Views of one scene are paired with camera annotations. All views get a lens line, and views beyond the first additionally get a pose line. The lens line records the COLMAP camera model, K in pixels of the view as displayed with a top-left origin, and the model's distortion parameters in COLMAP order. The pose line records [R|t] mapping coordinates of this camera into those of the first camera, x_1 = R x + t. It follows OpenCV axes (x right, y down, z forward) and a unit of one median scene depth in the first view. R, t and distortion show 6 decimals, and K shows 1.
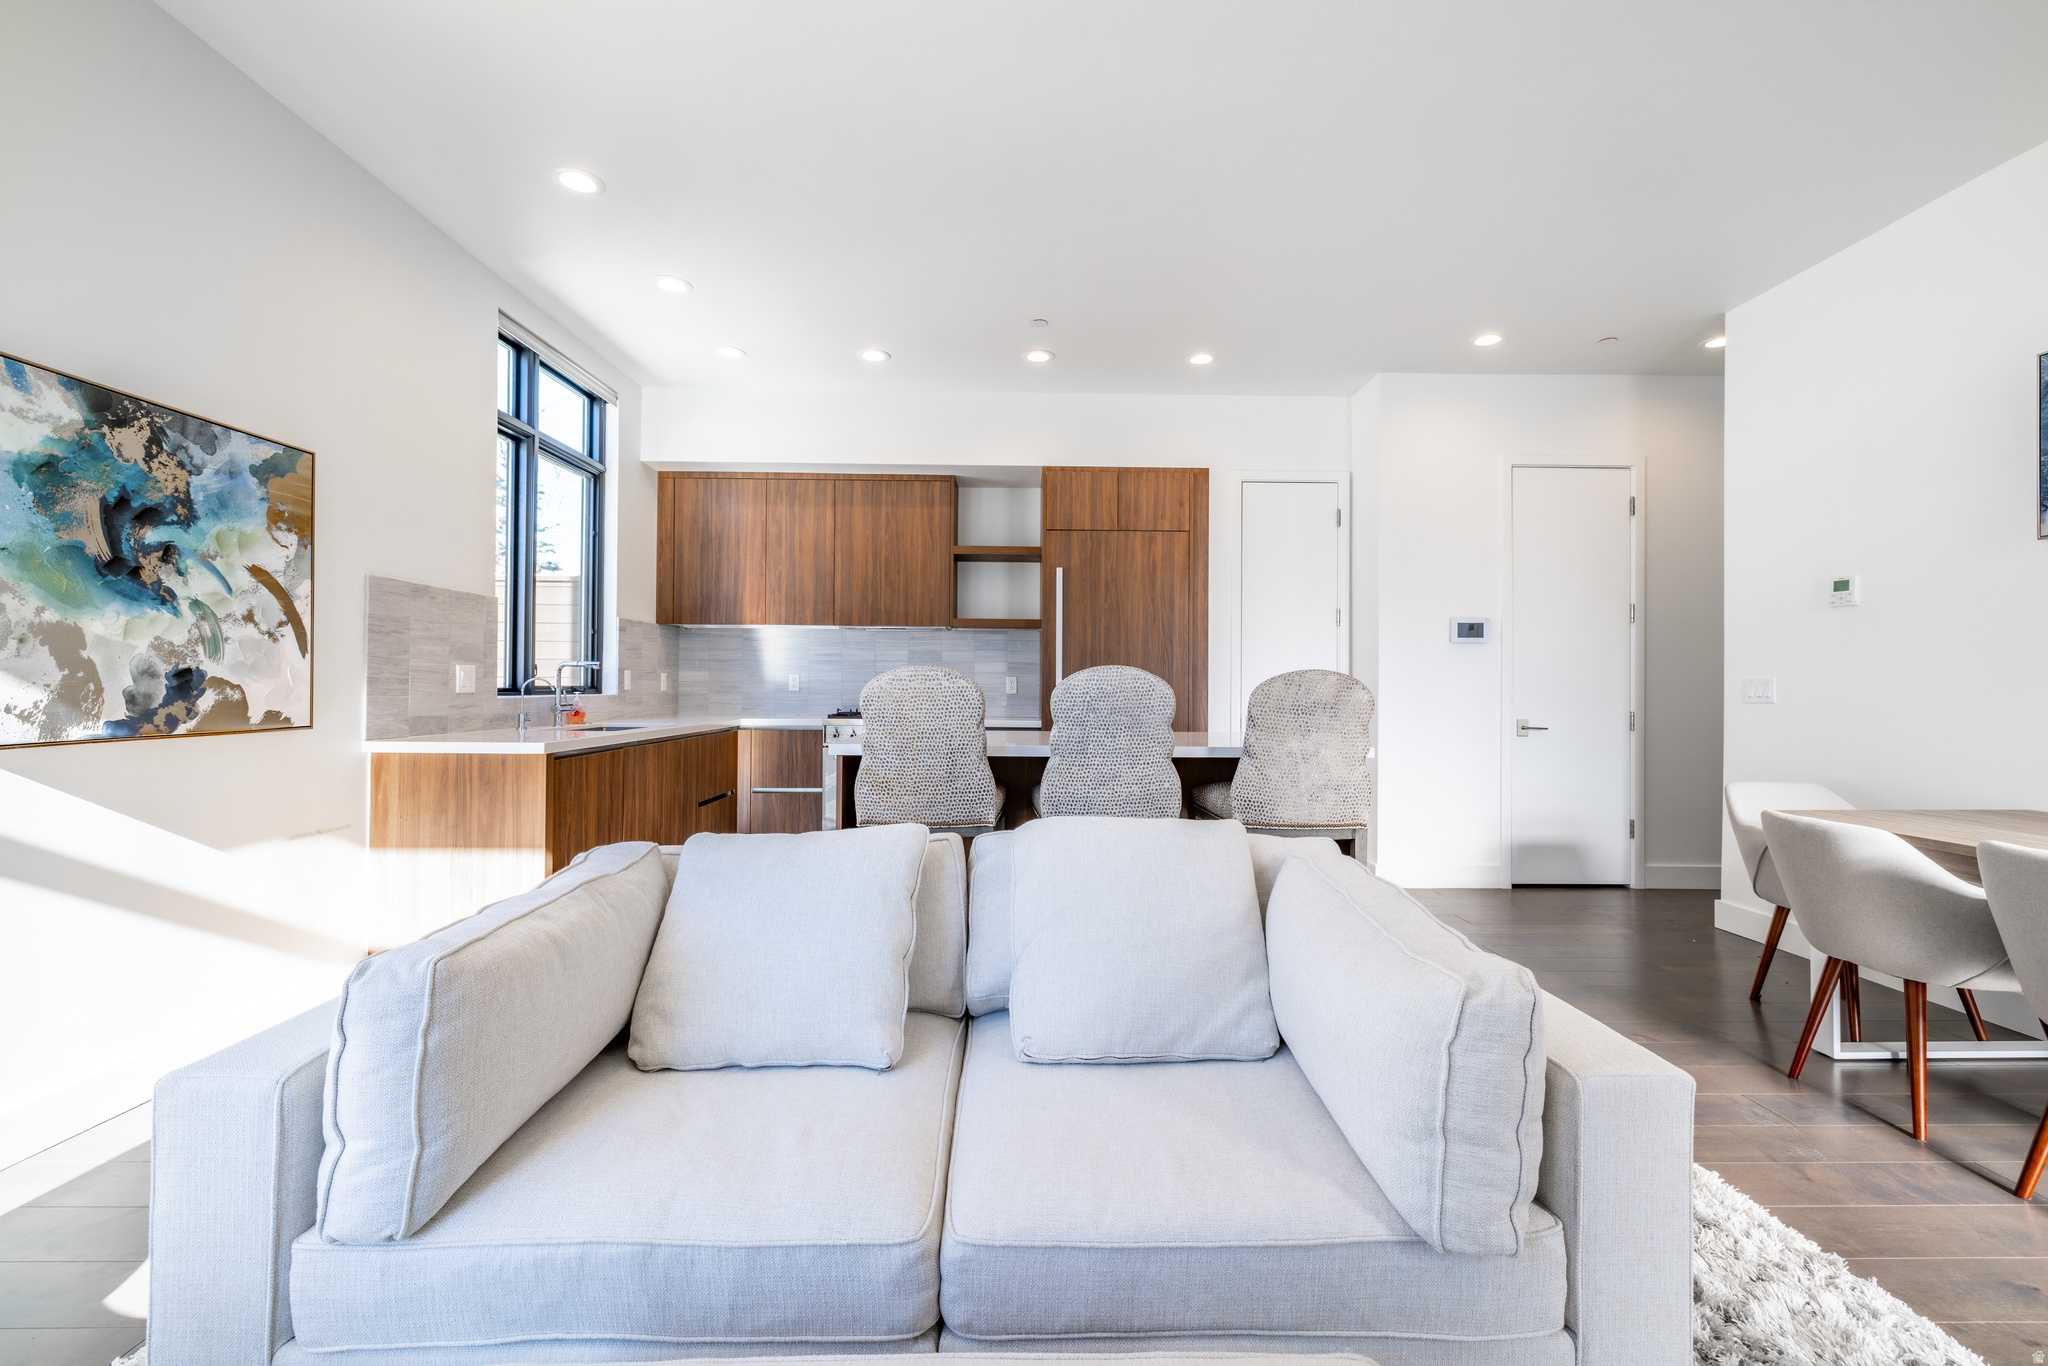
lens RADIAL K [[864.3, 0, 1033.3], [0, 864.3, 680.9], [0, 0, 1]] dist [0.001671, 0.000473]
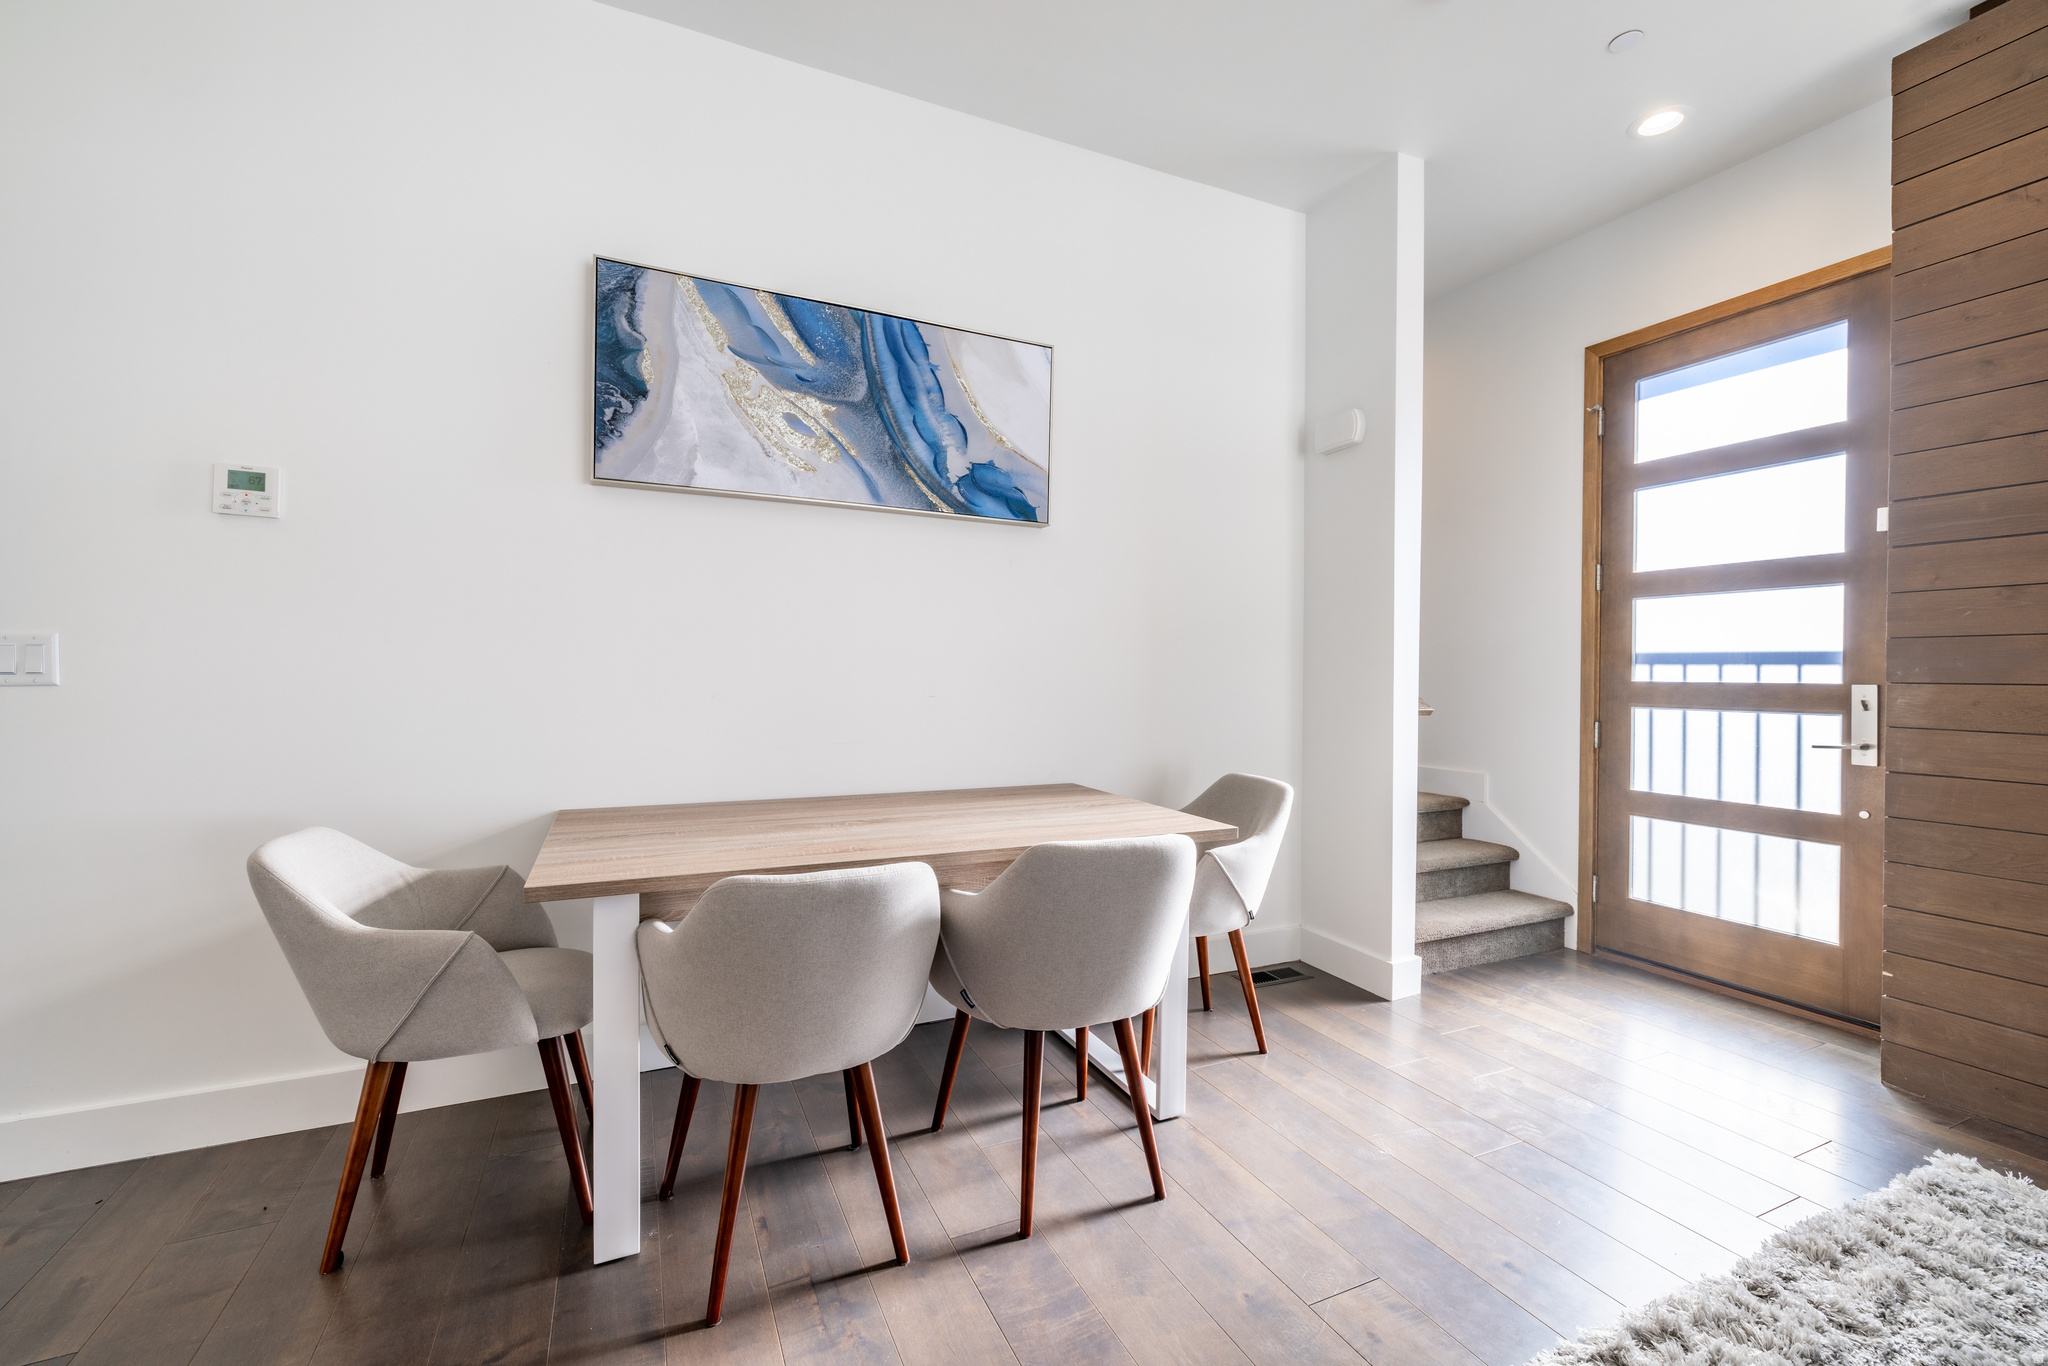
lens RADIAL K [[864.3, 0, 1033.3], [0, 864.3, 680.9], [0, 0, 1]] dist [0.001671, 0.000473]
pose [[-0.409159, -0.015378, 0.912333, 0.210592], [-0.015491, 0.999831, 0.009905, 0.011504], [-0.912331, -0.010080, -0.409328, 0.853155]]
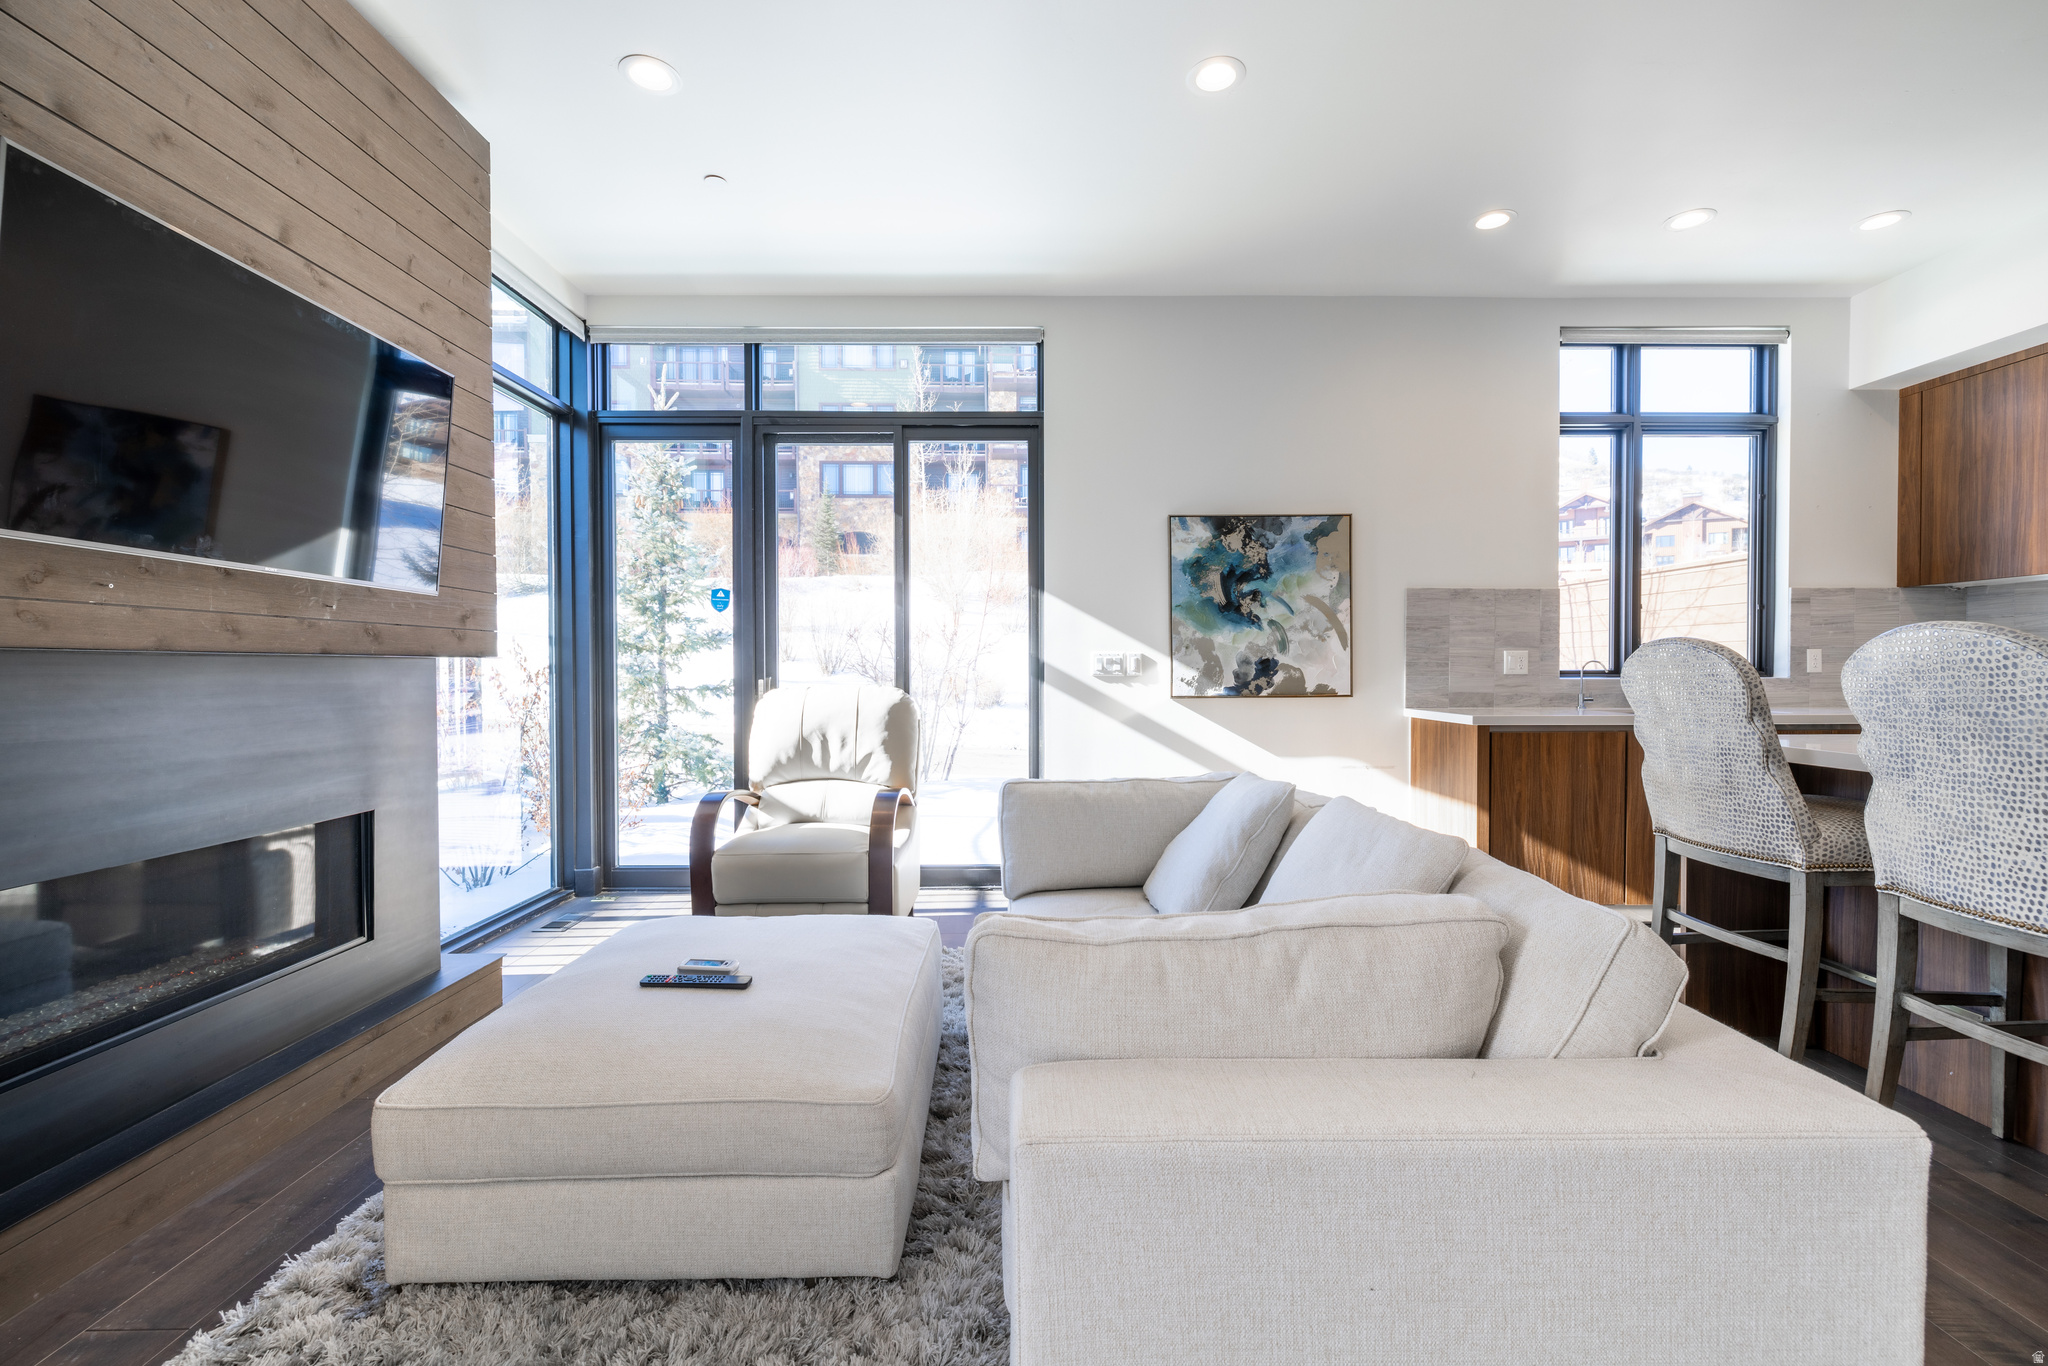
lens RADIAL K [[865.5, 0, 1031.0], [0, 865.5, 678.9], [0, 0, 1]] dist [0.000875, 0.000331]
pose [[0.000022, 0.004715, -0.999989, 0.611341], [0.007921, 0.999958, 0.004715, 0.010963], [0.999969, -0.007921, -0.000016, 0.394914]]
